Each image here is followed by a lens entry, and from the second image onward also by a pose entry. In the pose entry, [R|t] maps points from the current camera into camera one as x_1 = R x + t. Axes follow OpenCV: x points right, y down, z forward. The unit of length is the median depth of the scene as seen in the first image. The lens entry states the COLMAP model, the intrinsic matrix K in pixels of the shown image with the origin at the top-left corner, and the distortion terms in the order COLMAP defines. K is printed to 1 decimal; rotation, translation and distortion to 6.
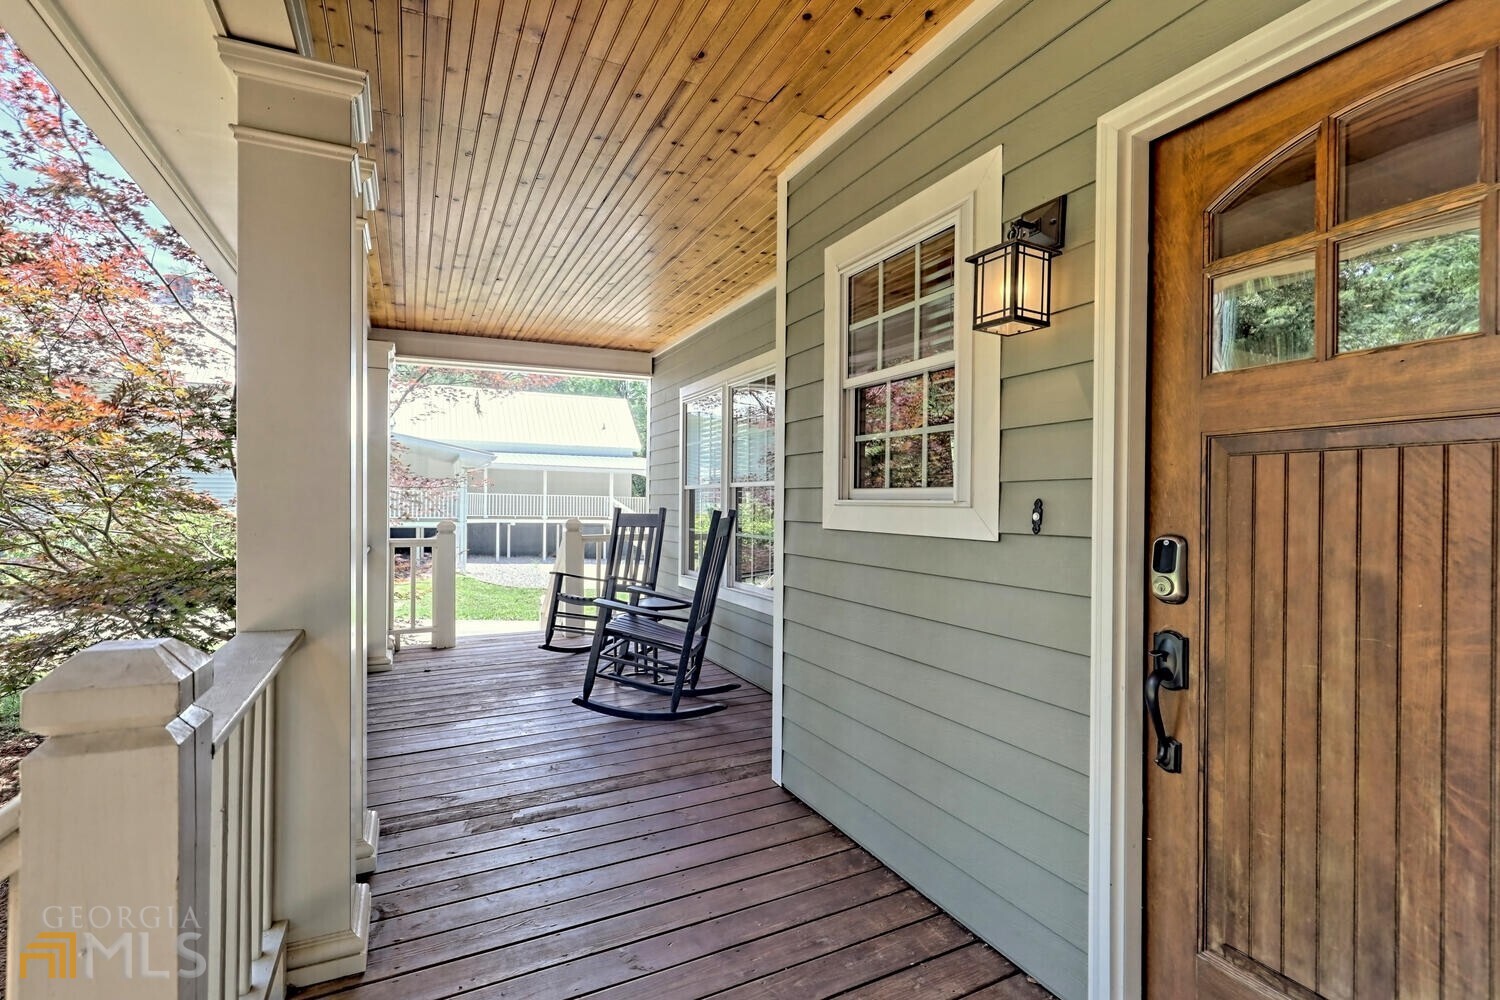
lens RADIAL K [[699.0, 0, 753.0], [0, 699.0, 499.8], [0, 0, 1]] dist [0.004069, -0.001001]
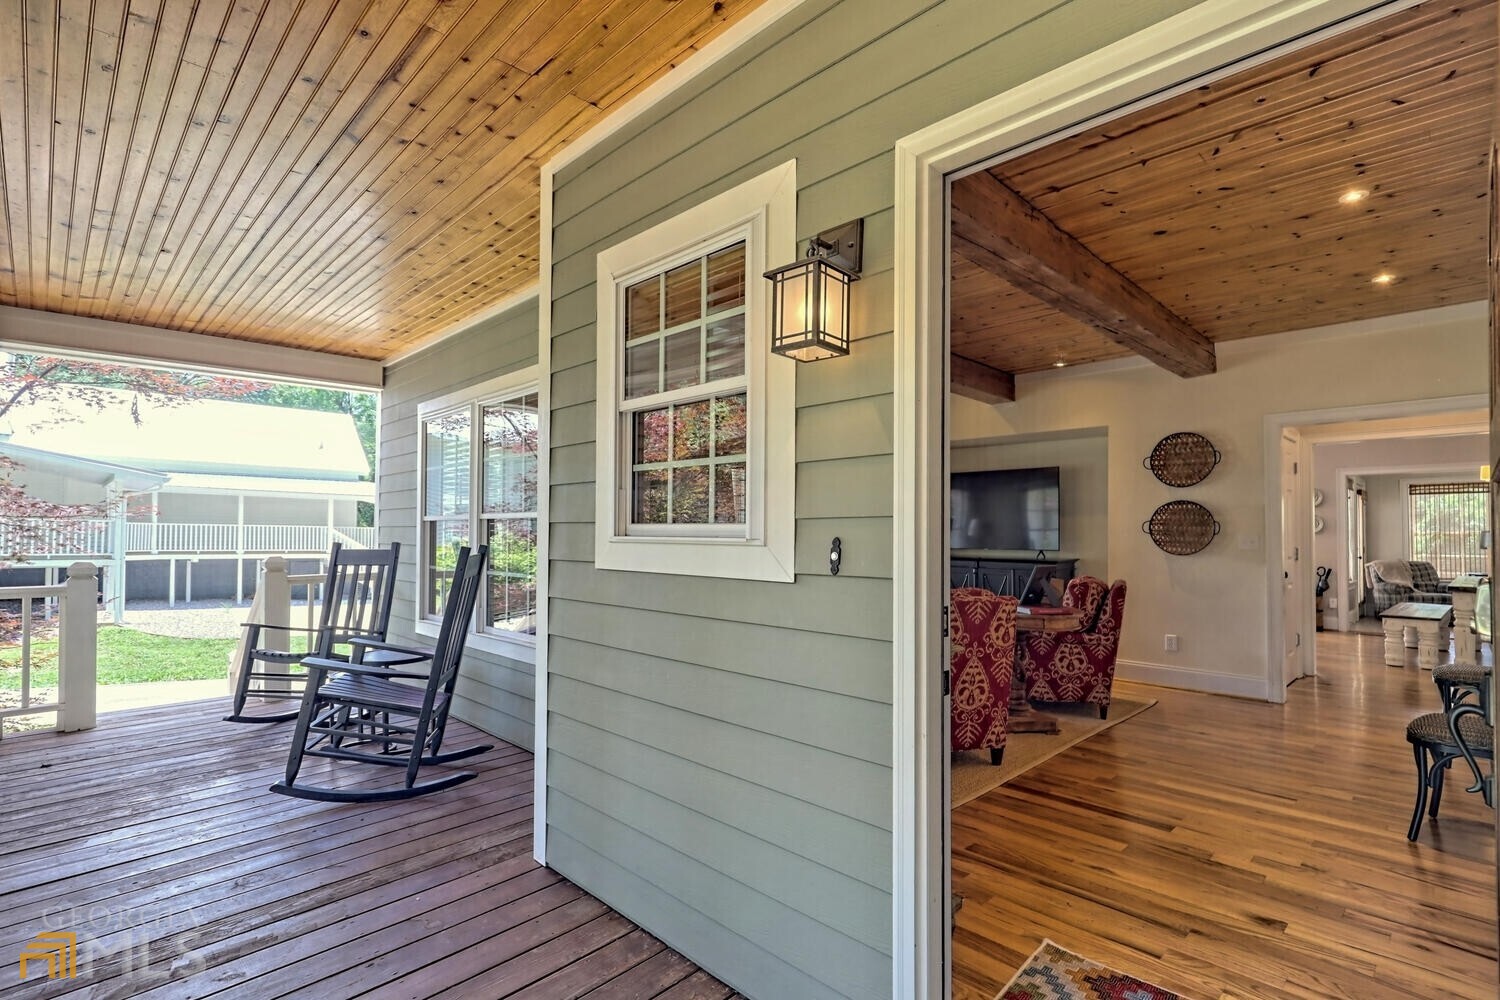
lens RADIAL K [[699.0, 0, 729.1], [0, 699.0, 519.1], [0, 0, 1]] dist [0.004069, -0.001001]
pose [[0.950414, 0.001457, 0.310984, -0.013936], [0.002461, 0.999922, -0.012205, -0.009730], [-0.310978, 0.012365, 0.950337, 0.102029]]
